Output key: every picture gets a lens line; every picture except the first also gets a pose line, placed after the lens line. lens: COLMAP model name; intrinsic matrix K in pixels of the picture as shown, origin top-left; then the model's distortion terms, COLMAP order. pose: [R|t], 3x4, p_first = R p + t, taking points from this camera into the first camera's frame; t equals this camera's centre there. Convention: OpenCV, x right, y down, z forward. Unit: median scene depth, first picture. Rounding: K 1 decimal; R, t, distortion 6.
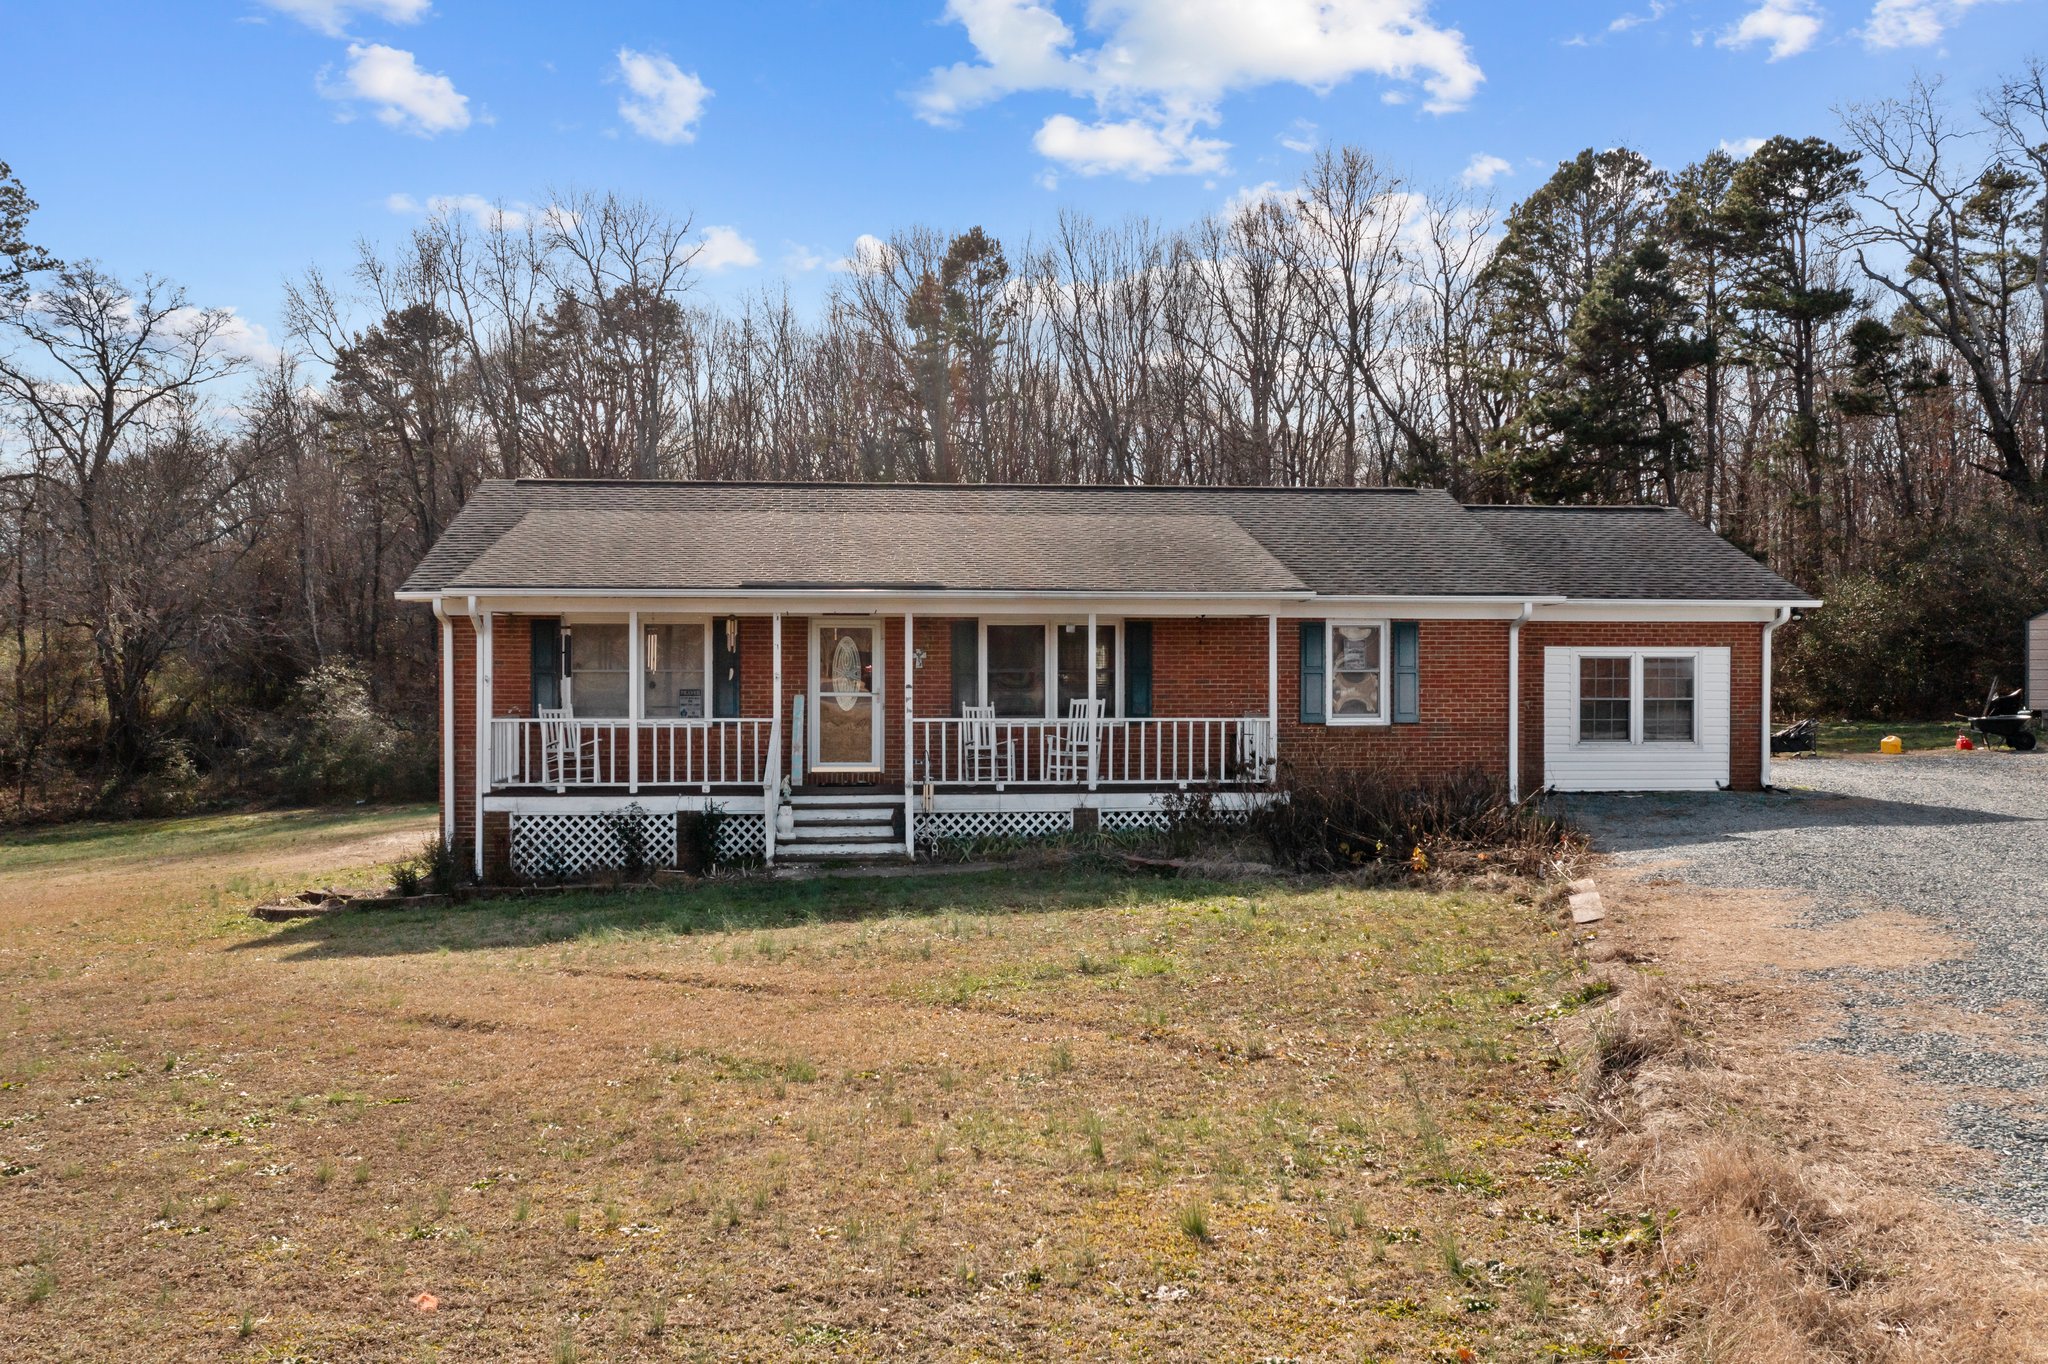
lens RADIAL K [[1636.5, 0, 1031.1], [0, 1636.5, 681.1], [0, 0, 1]] dist [0.000232, 0.008939]
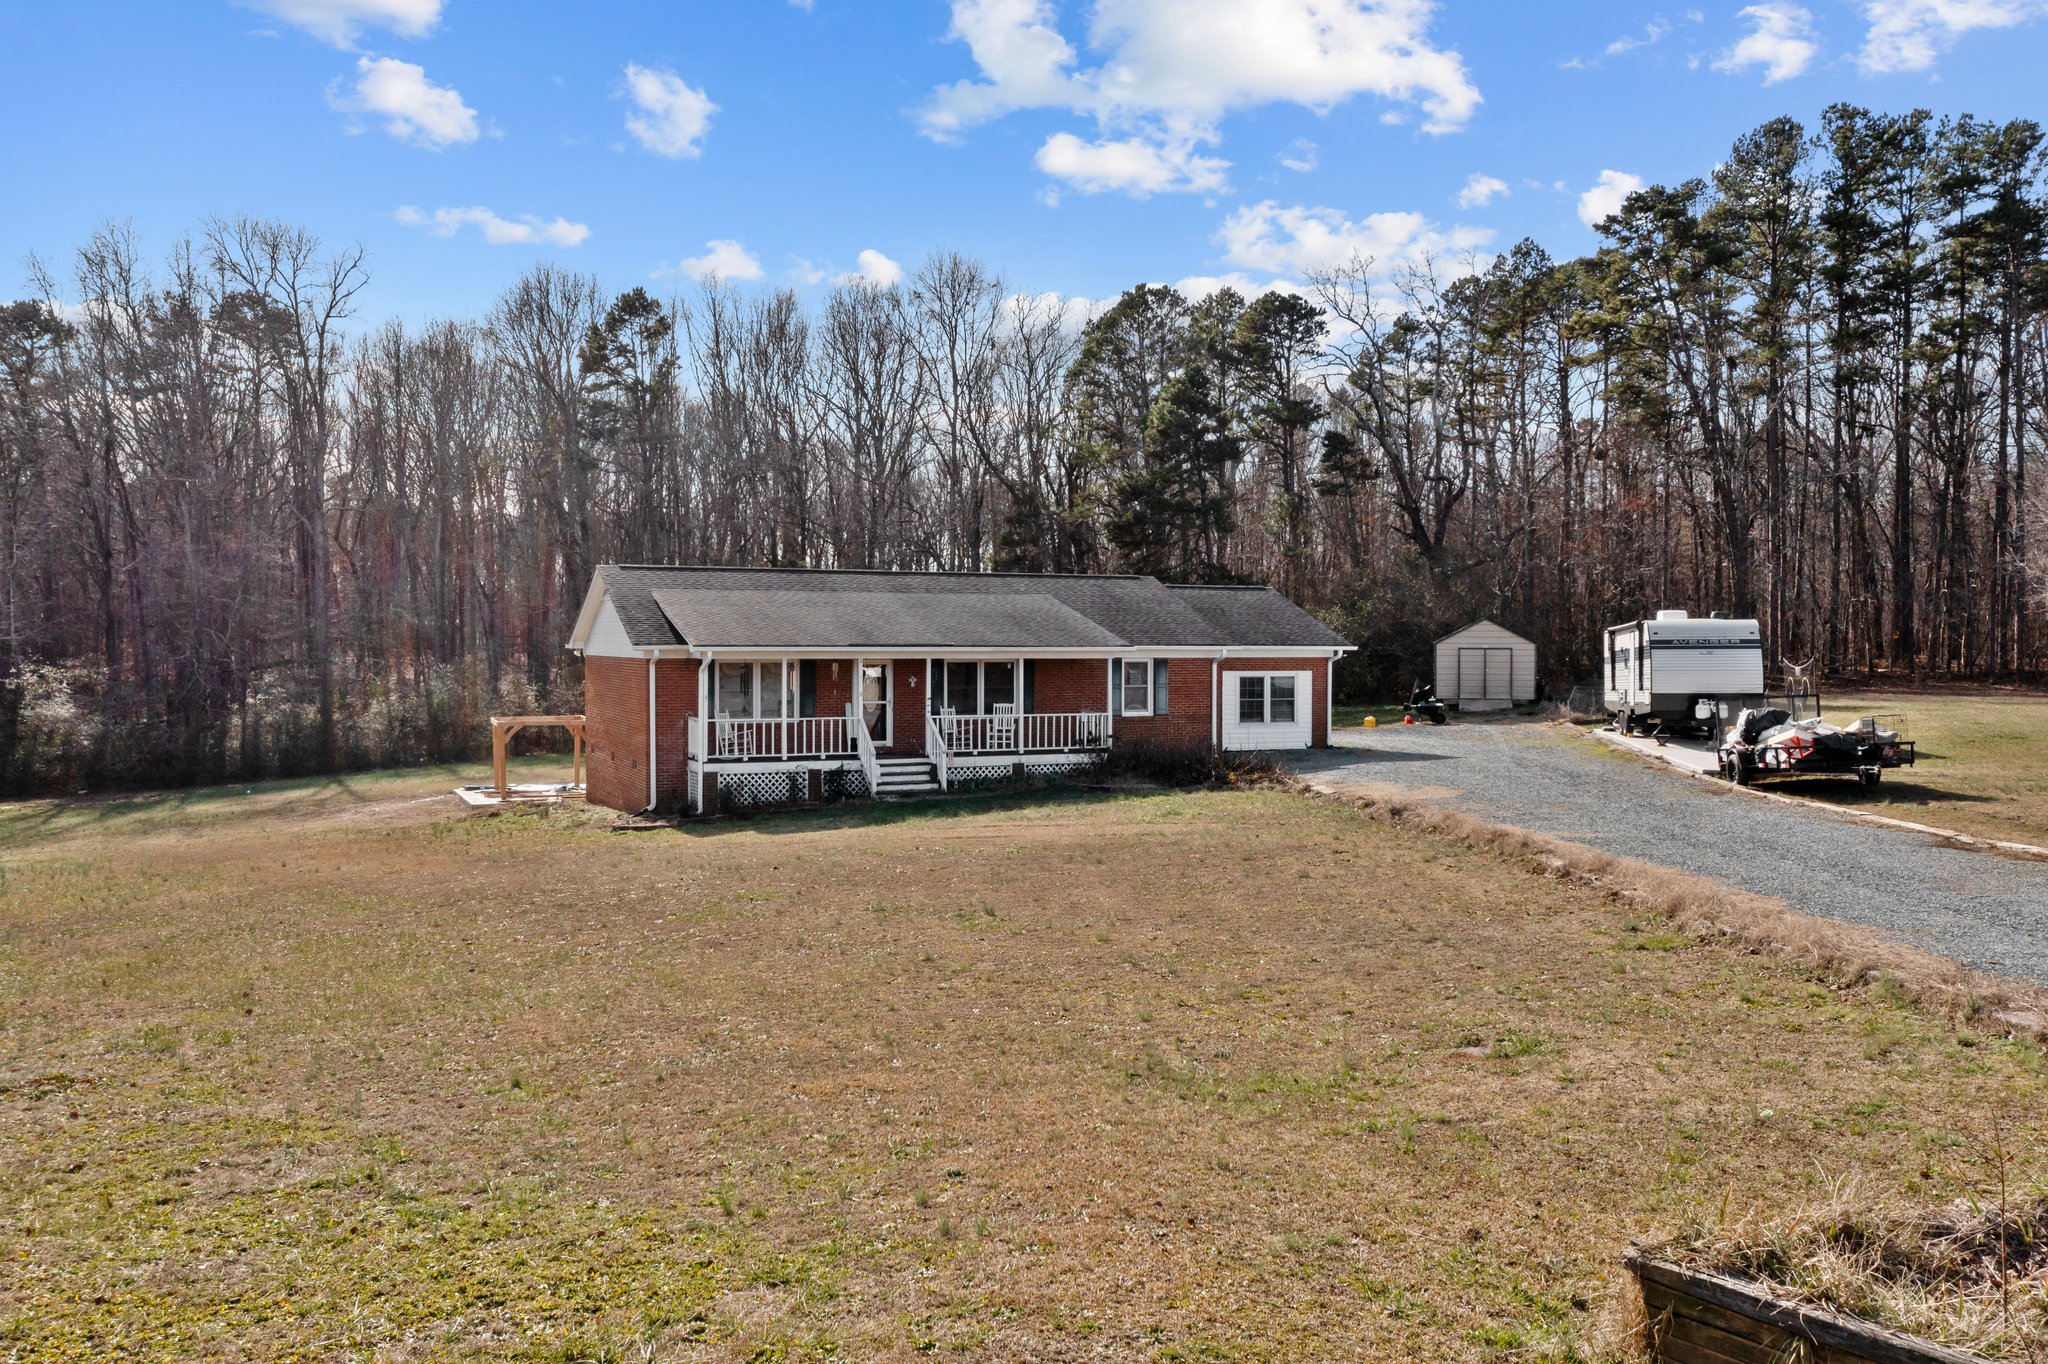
lens RADIAL K [[1636.5, 0, 1045.3], [0, 1636.5, 678.0], [0, 0, 1]] dist [0.000232, 0.008939]
pose [[0.944081, -0.005068, 0.329675, -0.502687], [0.001829, 0.999947, 0.010133, -0.034449], [-0.329709, -0.008964, 0.944040, -0.695258]]
